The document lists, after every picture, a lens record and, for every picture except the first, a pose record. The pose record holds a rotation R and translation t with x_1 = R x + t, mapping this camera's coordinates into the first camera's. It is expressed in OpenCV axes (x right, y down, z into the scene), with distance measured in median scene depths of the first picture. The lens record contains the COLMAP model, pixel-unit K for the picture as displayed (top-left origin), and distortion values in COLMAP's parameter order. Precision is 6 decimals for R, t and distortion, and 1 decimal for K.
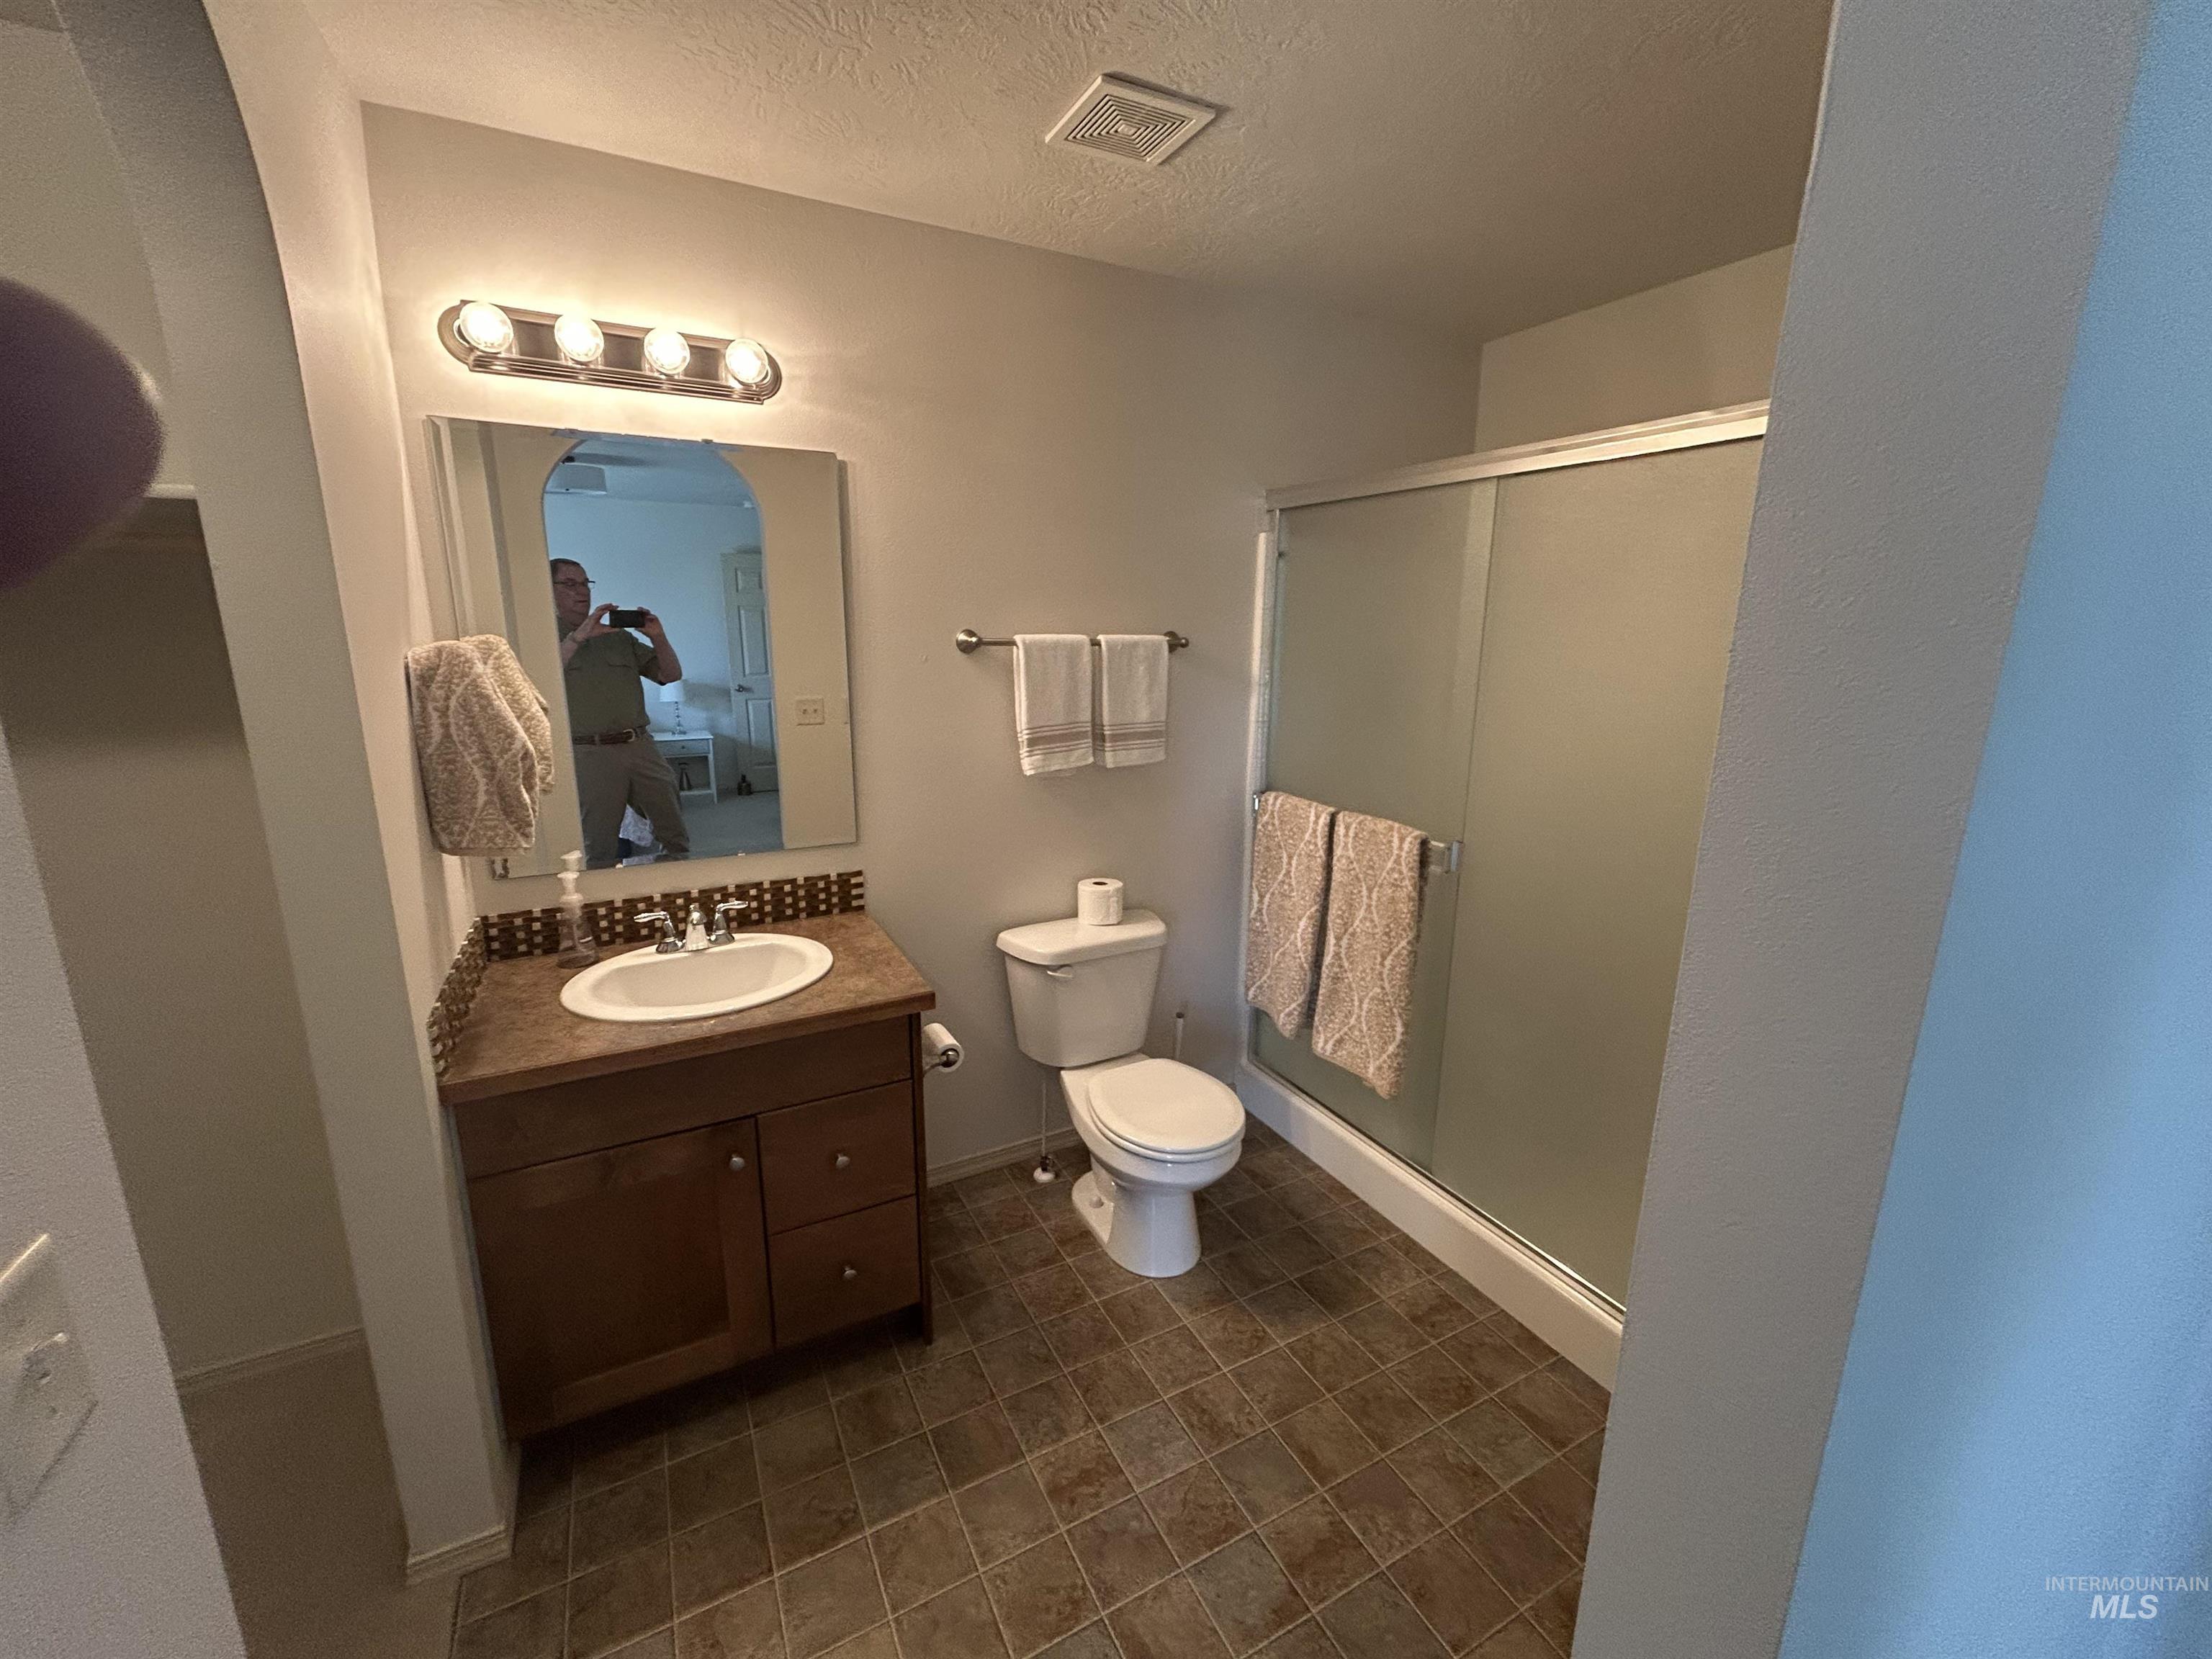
lens RADIAL K [[896.0, 0, 1099.4], [0, 896.0, 819.7], [0, 0, 1]] dist [-0.000223, 0.000784]
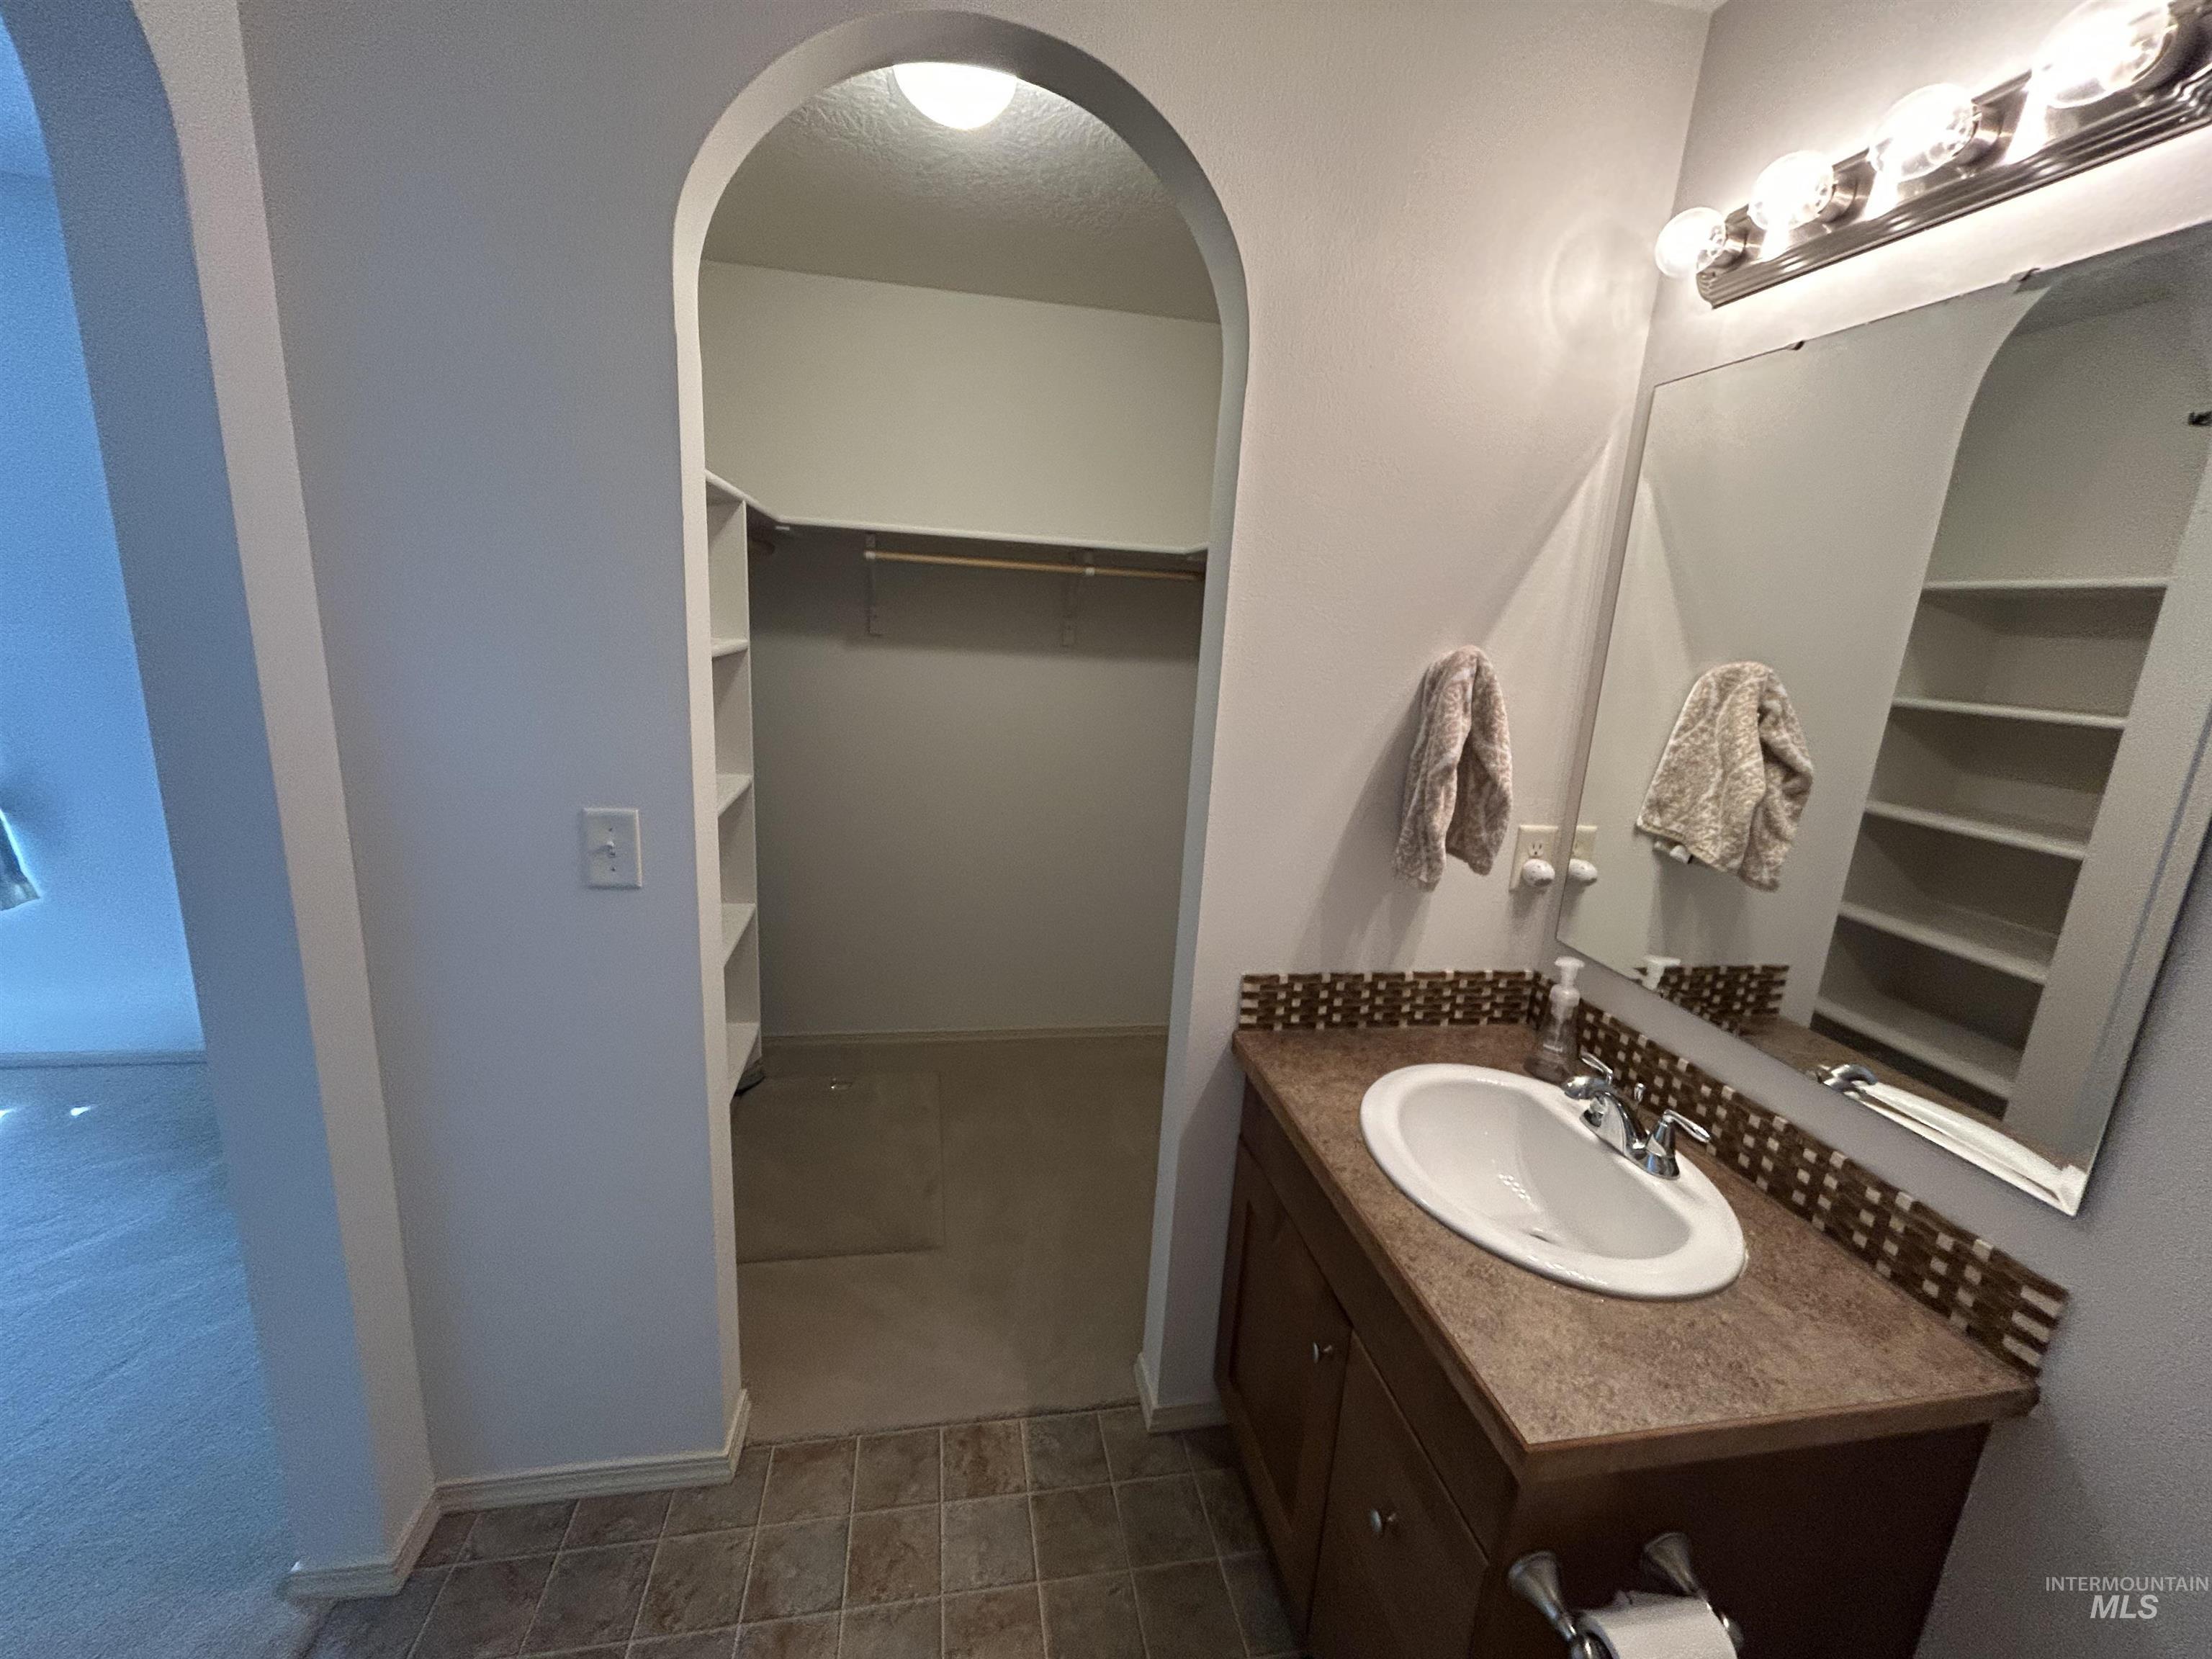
lens RADIAL K [[896.0, 0, 1099.4], [0, 896.0, 819.7], [0, 0, 1]] dist [-0.000223, 0.000784]
pose [[-0.304940, 0.188098, -0.933612, 0.217654], [-0.265339, 0.924707, 0.272970, -0.149272], [0.914662, 0.330963, -0.232071, 0.749330]]
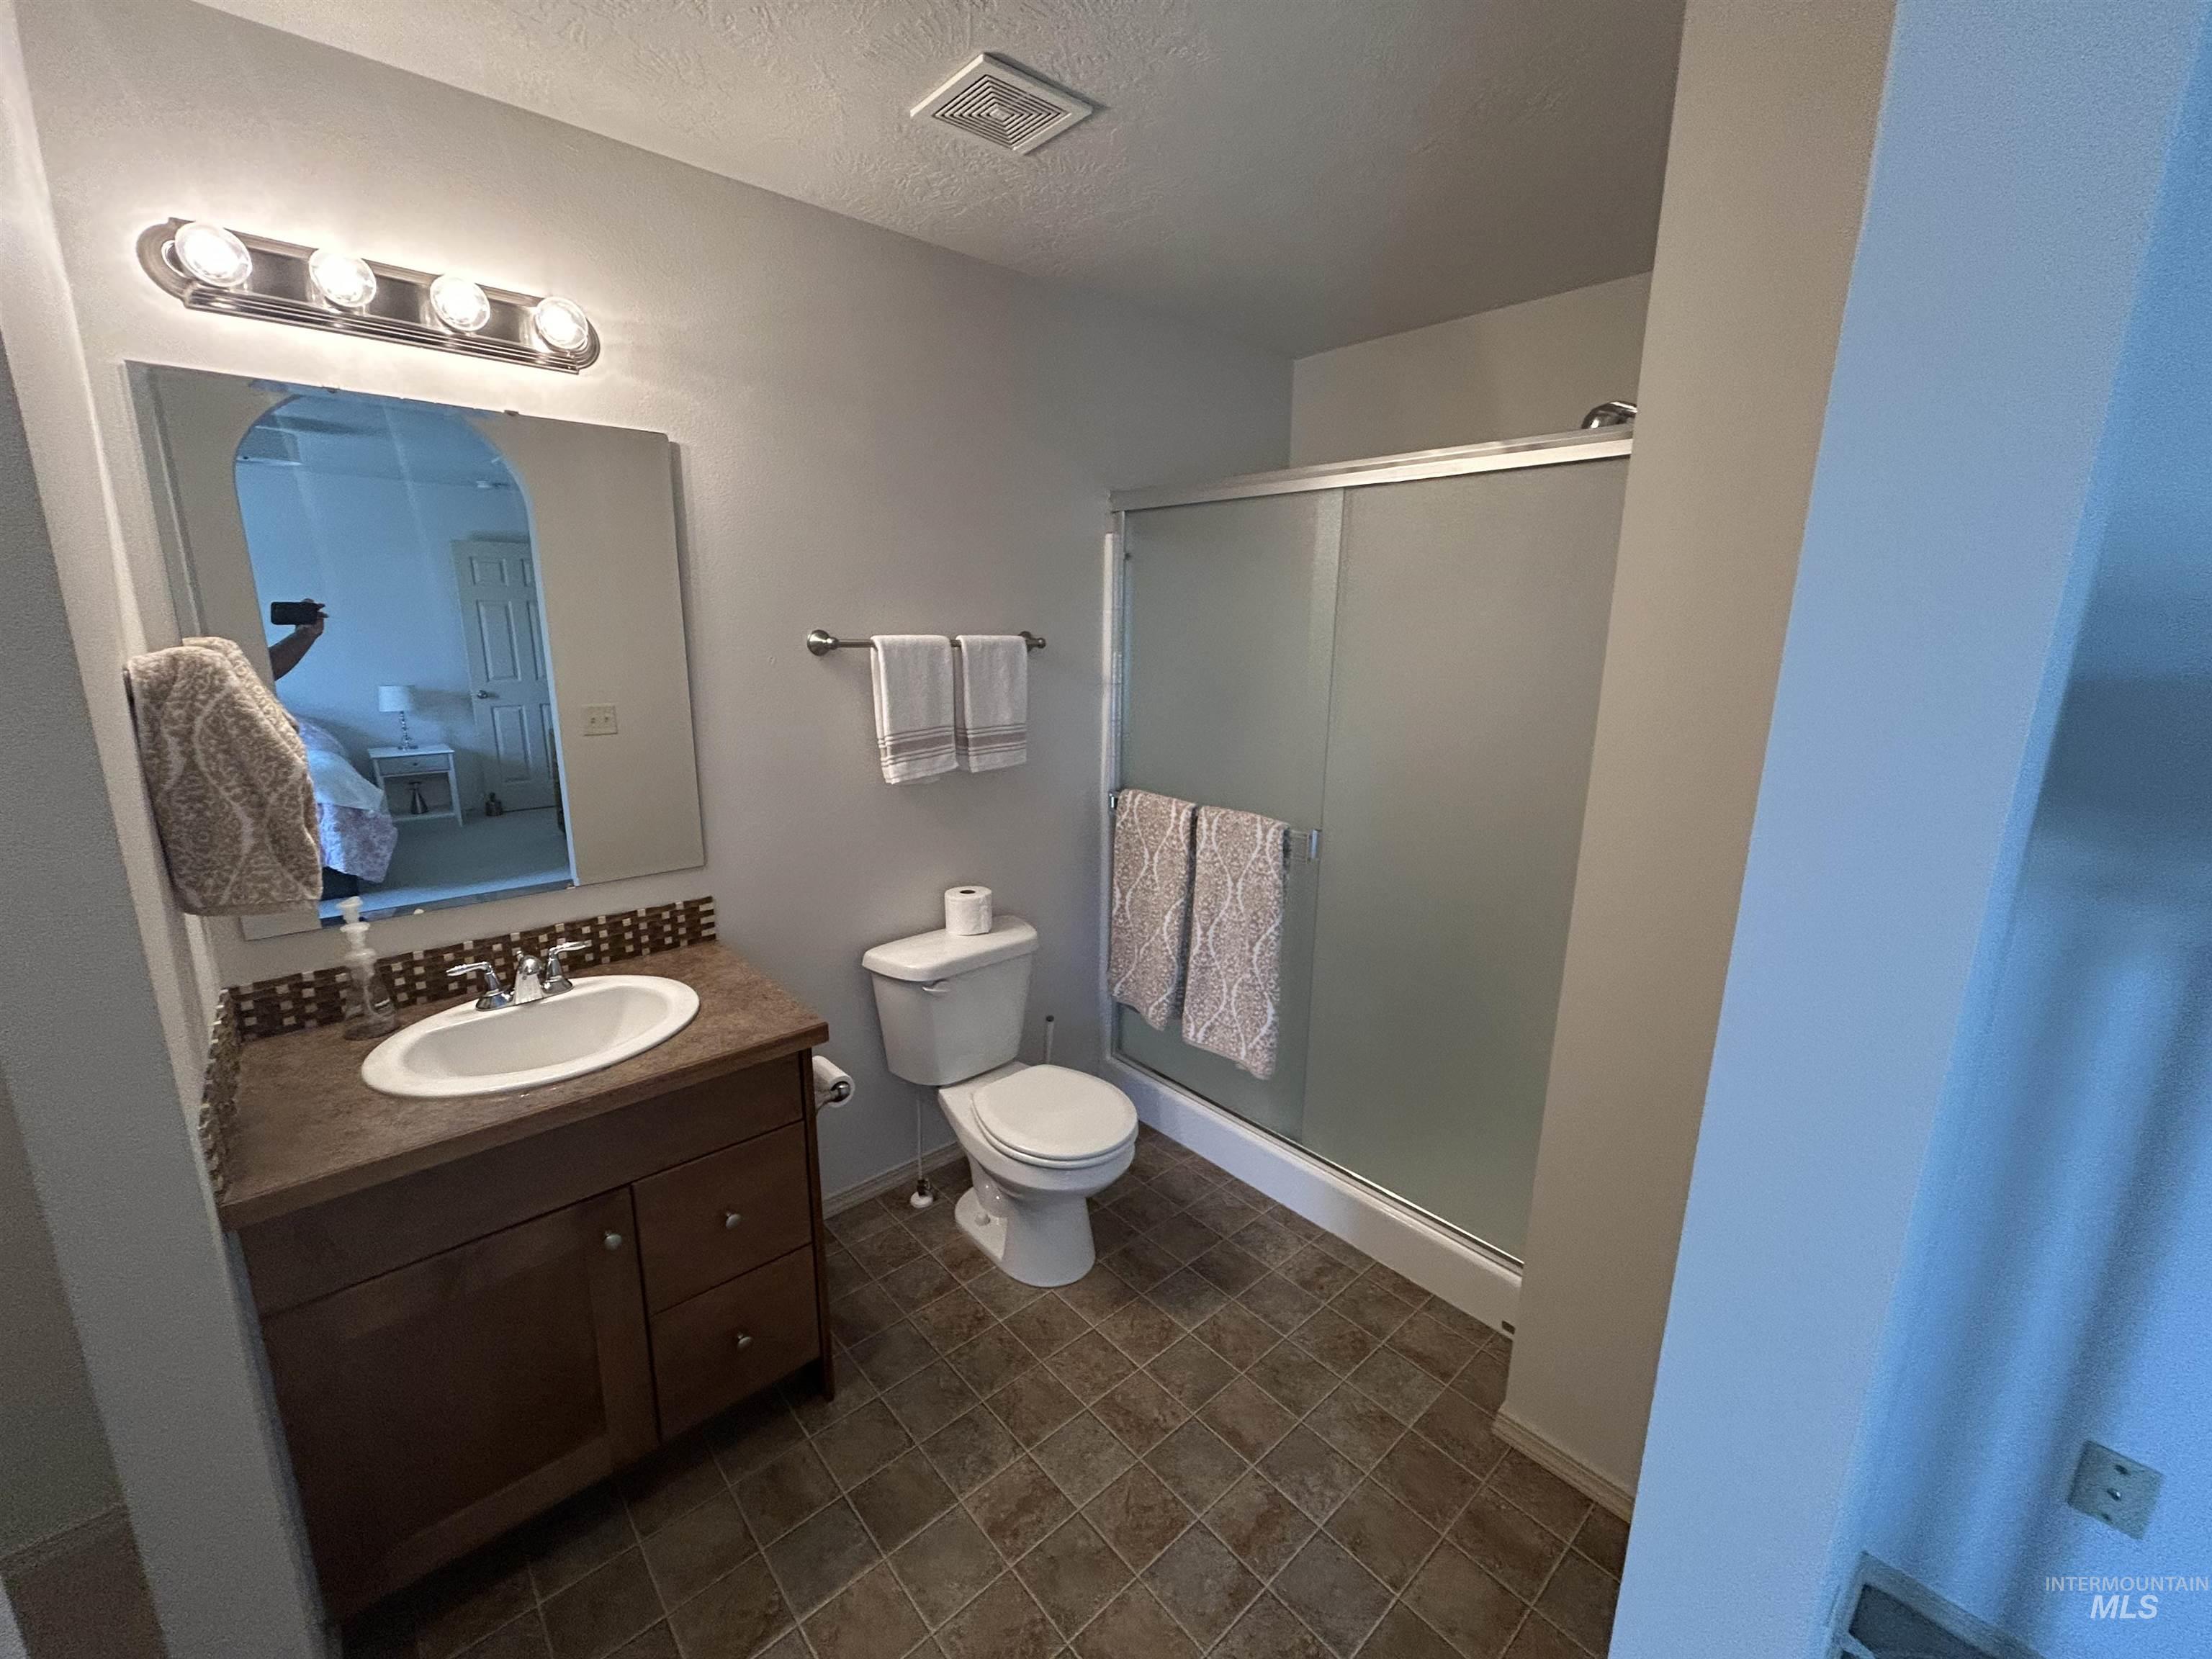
lens RADIAL K [[896.0, 0, 1099.4], [0, 896.0, 819.7], [0, 0, 1]] dist [-0.000223, 0.000784]
pose [[0.970765, -0.050005, 0.234763, -0.109349], [0.049169, 0.998746, 0.009419, -0.011625], [-0.234940, 0.002399, 0.972007, 0.031020]]
